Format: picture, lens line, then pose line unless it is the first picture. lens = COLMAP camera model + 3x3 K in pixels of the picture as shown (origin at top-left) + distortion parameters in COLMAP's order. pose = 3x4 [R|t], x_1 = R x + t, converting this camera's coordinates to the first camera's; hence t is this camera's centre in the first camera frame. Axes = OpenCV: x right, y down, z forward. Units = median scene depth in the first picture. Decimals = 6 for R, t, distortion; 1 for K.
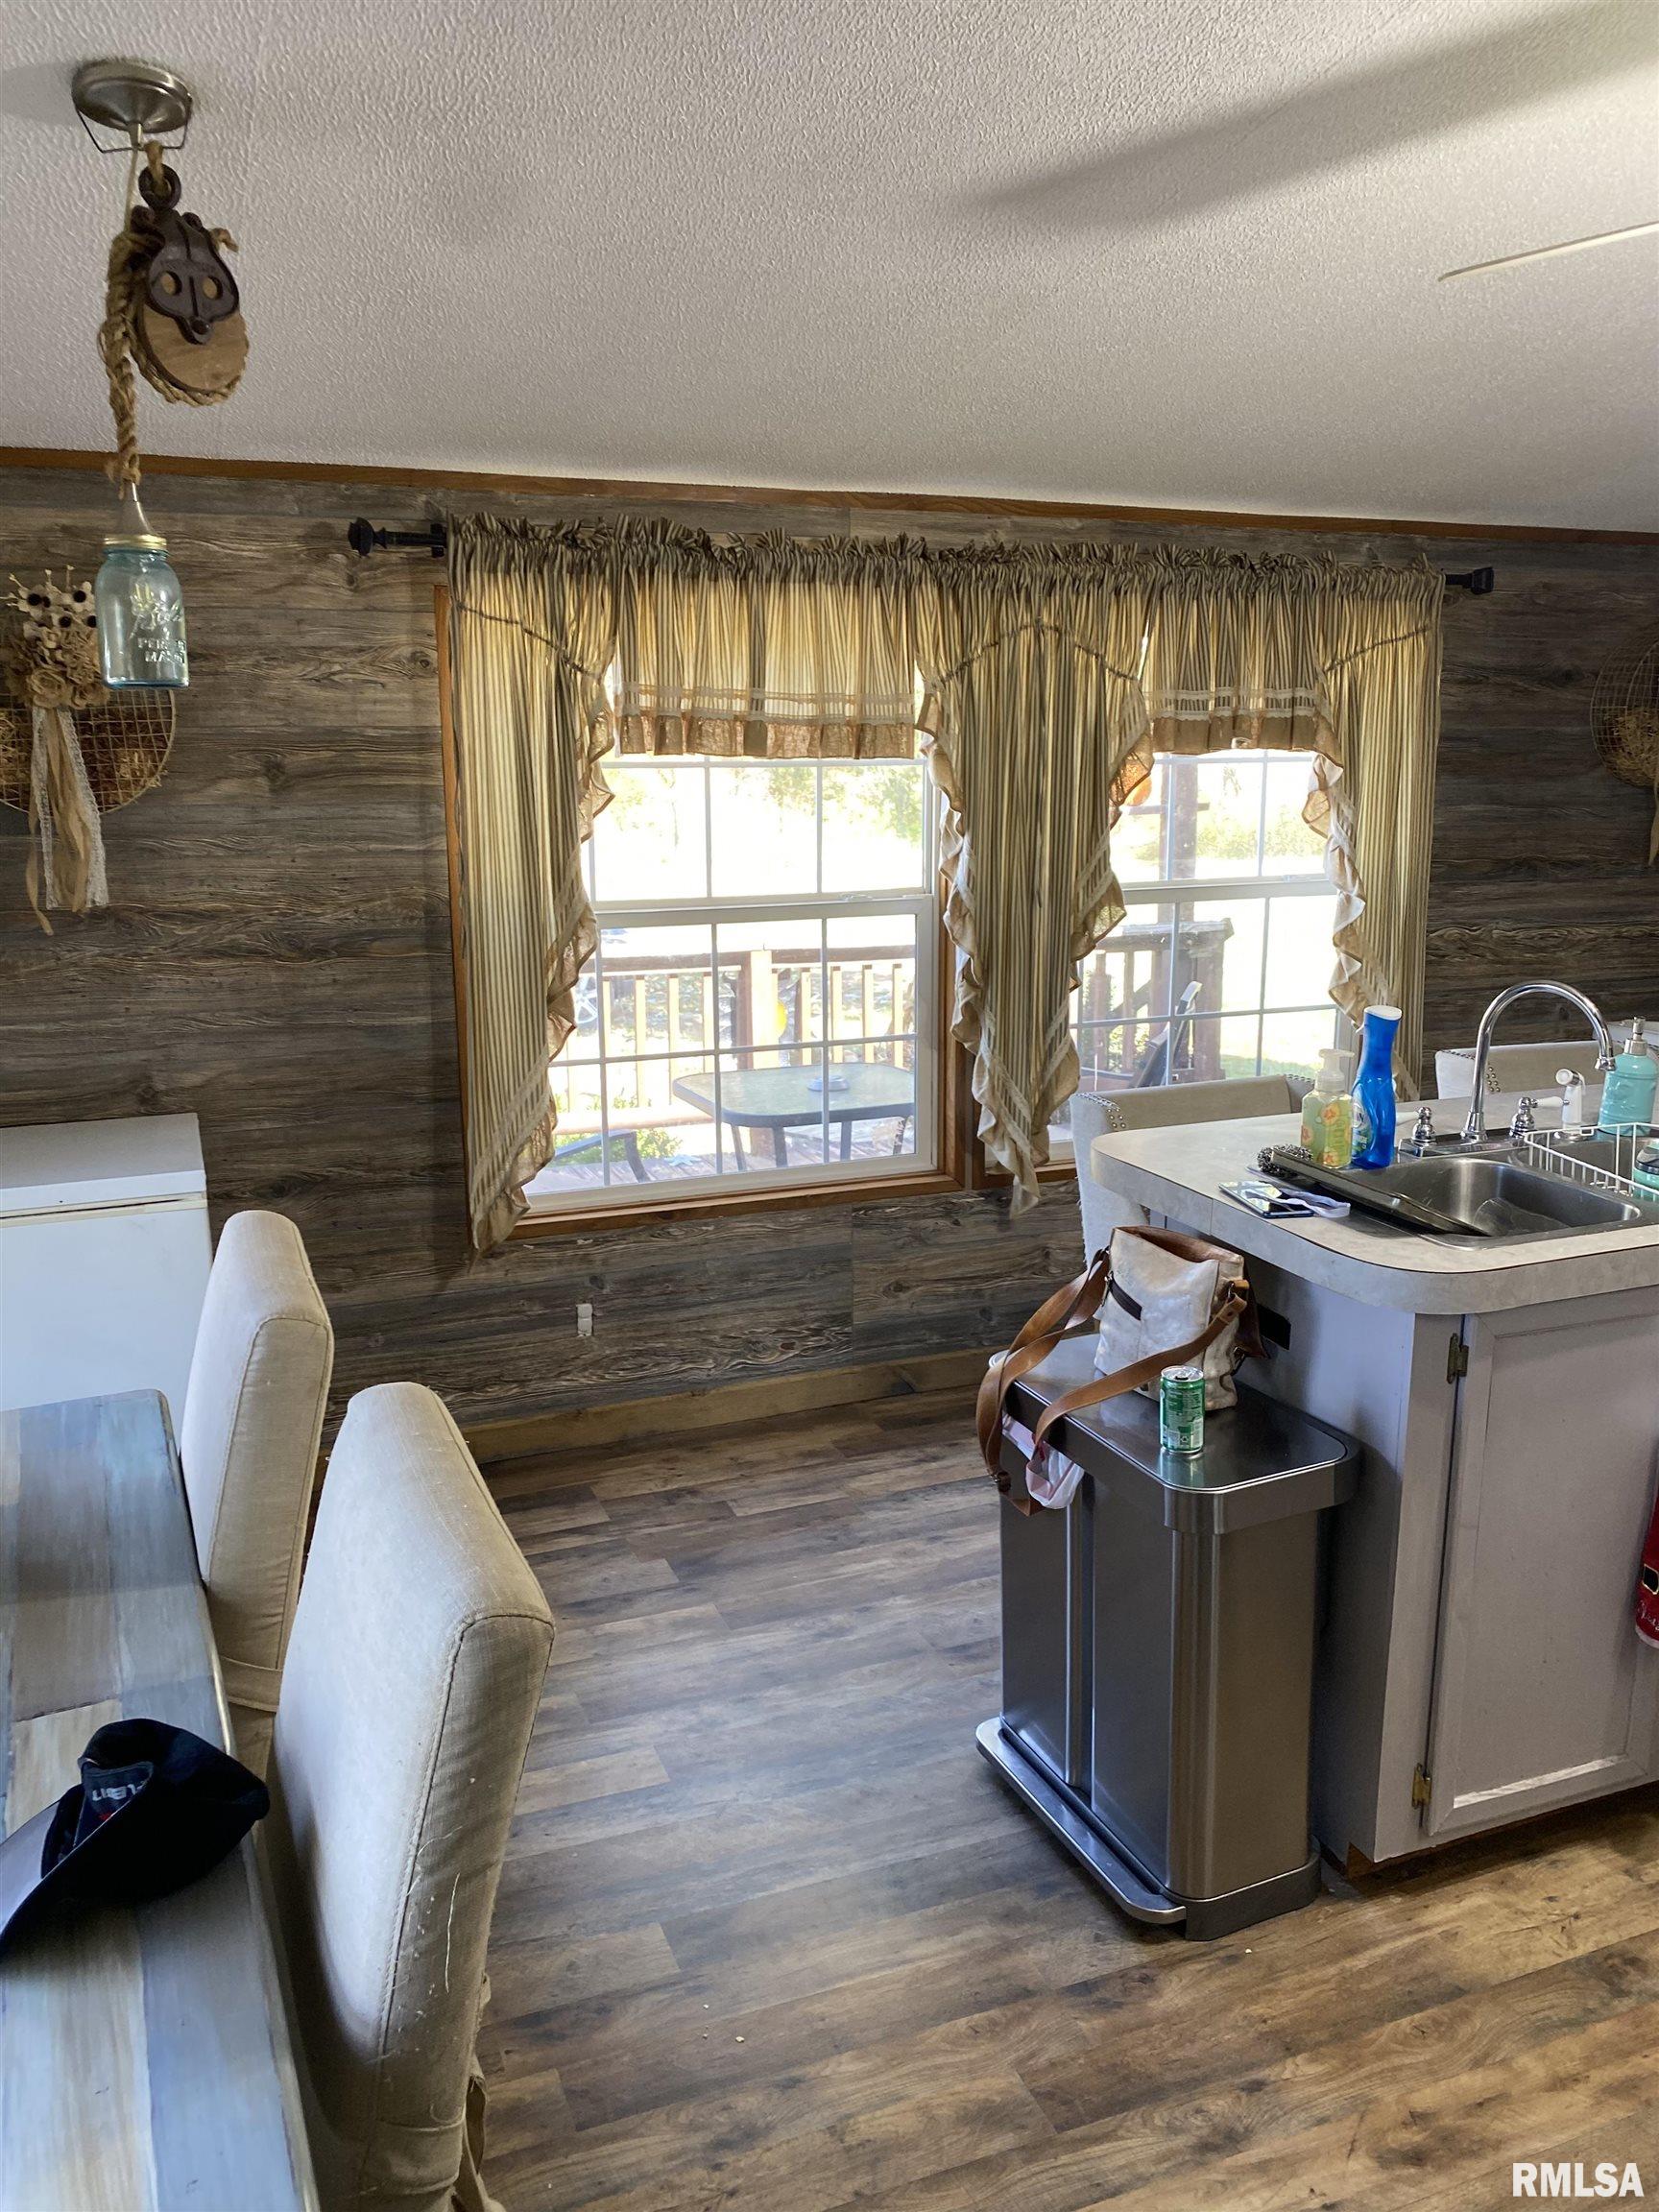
lens RADIAL K [[1726.1, 0, 829.5], [0, 1726.1, 1106.0], [0, 0, 1]] dist [0.009383, -0.004633]
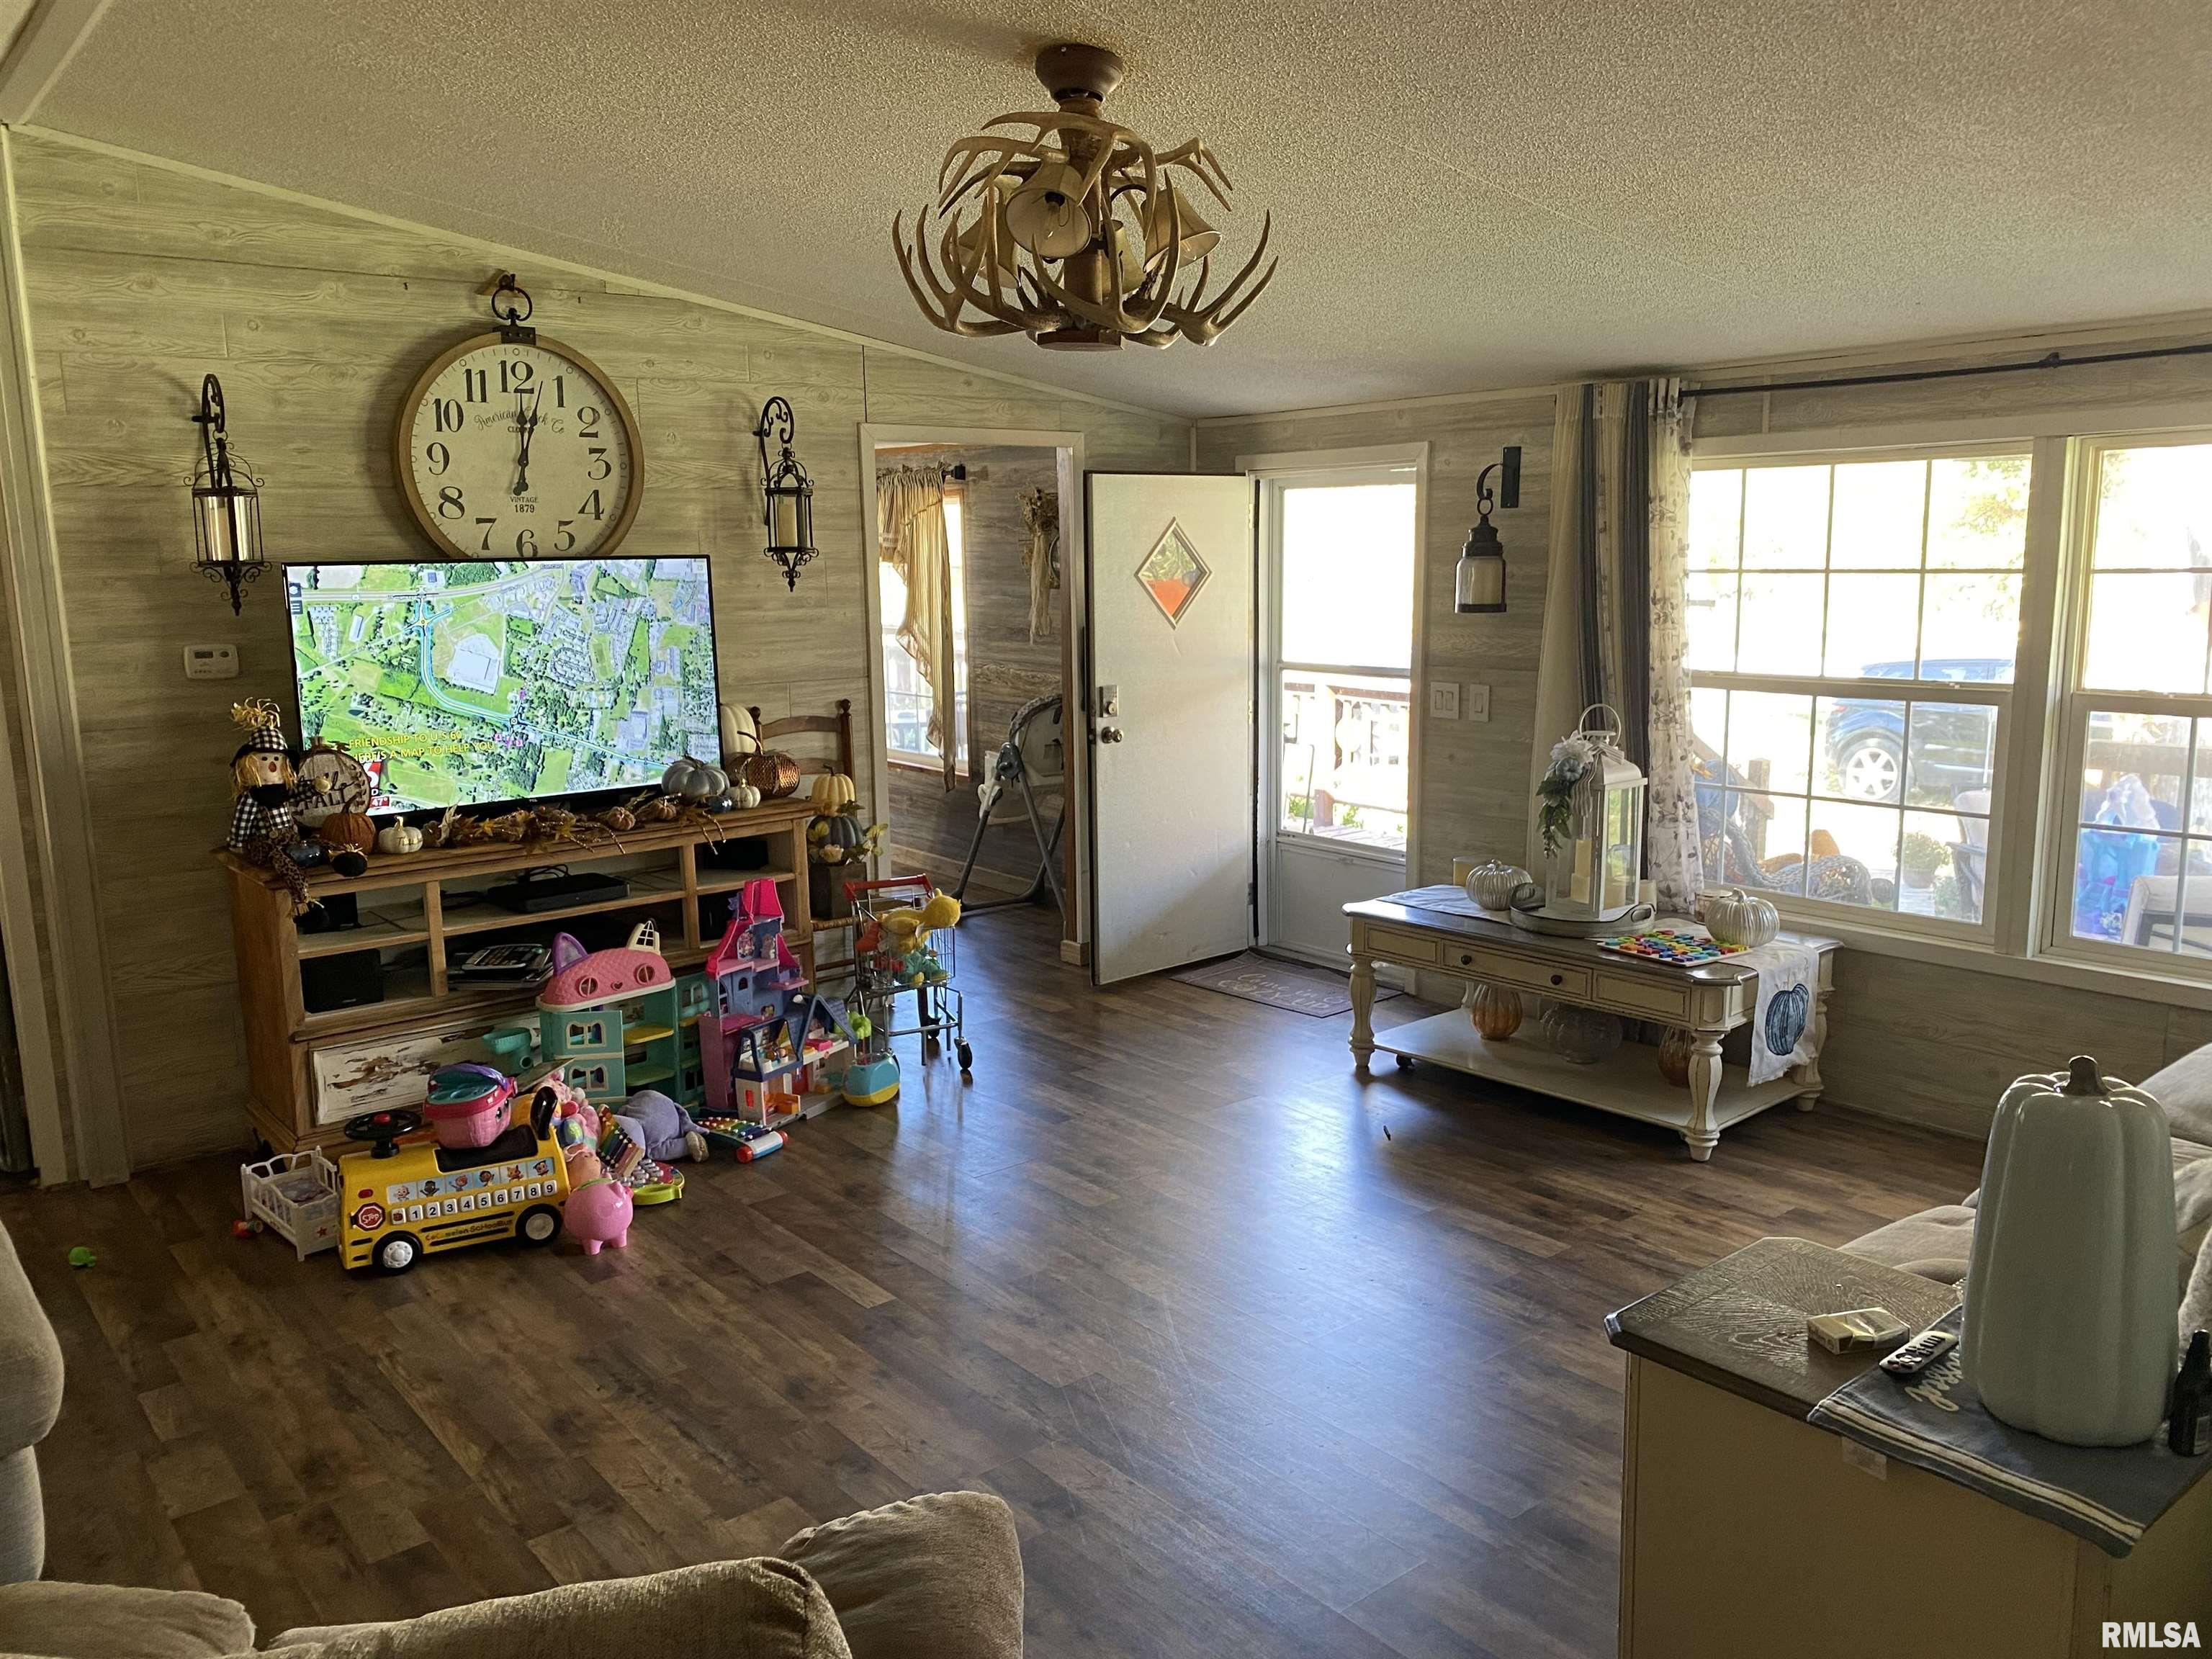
lens RADIAL K [[1726.1, 0, 1106.0], [0, 1726.1, 829.5], [0, 0, 1]] dist [0.009383, -0.004633]
pose [[0.292071, 0.157296, -0.943373, 2.666156], [-0.176296, 0.978334, 0.108543, -0.192569], [0.940007, 0.134611, 0.313474, 0.746555]]
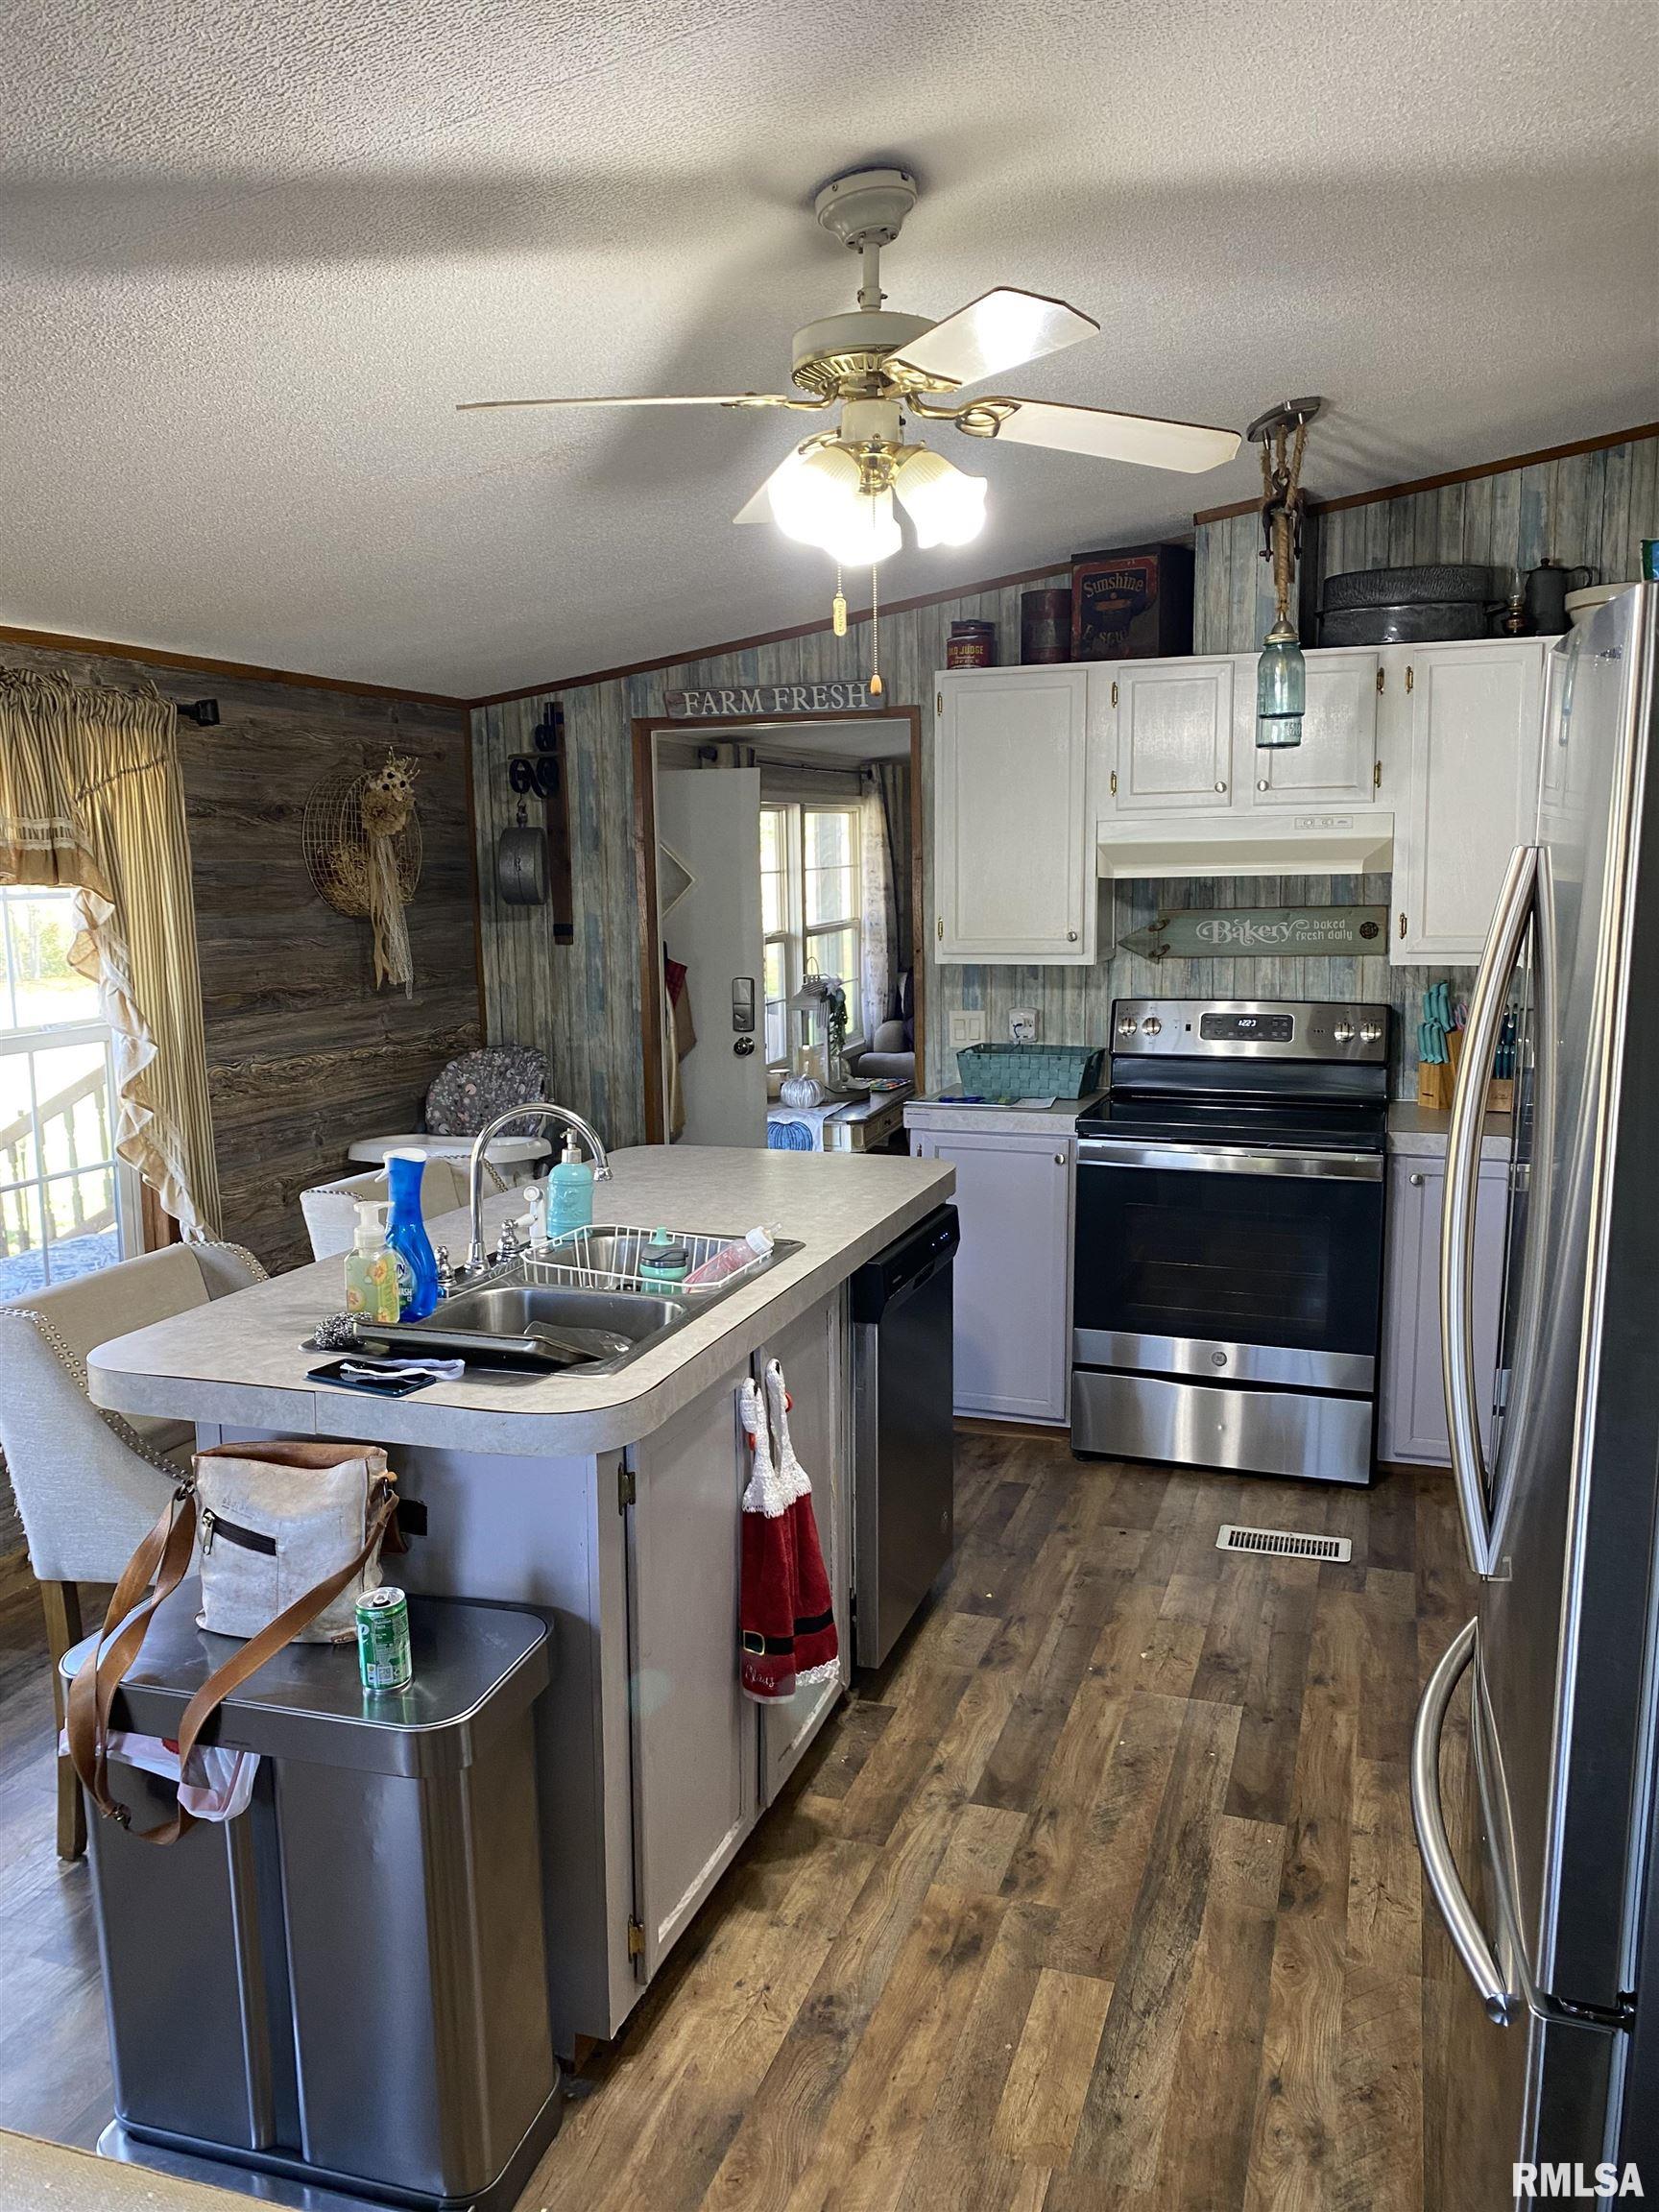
lens RADIAL K [[1694.8, 0, 829.5], [0, 1694.8, 1106.0], [0, 0, 1]] dist [0.001048, -0.005959]
pose [[0.646390, -0.113765, 0.754479, -0.172145], [0.169827, 0.985469, 0.003098, -0.033616], [-0.743868, 0.126128, 0.656317, 0.165917]]
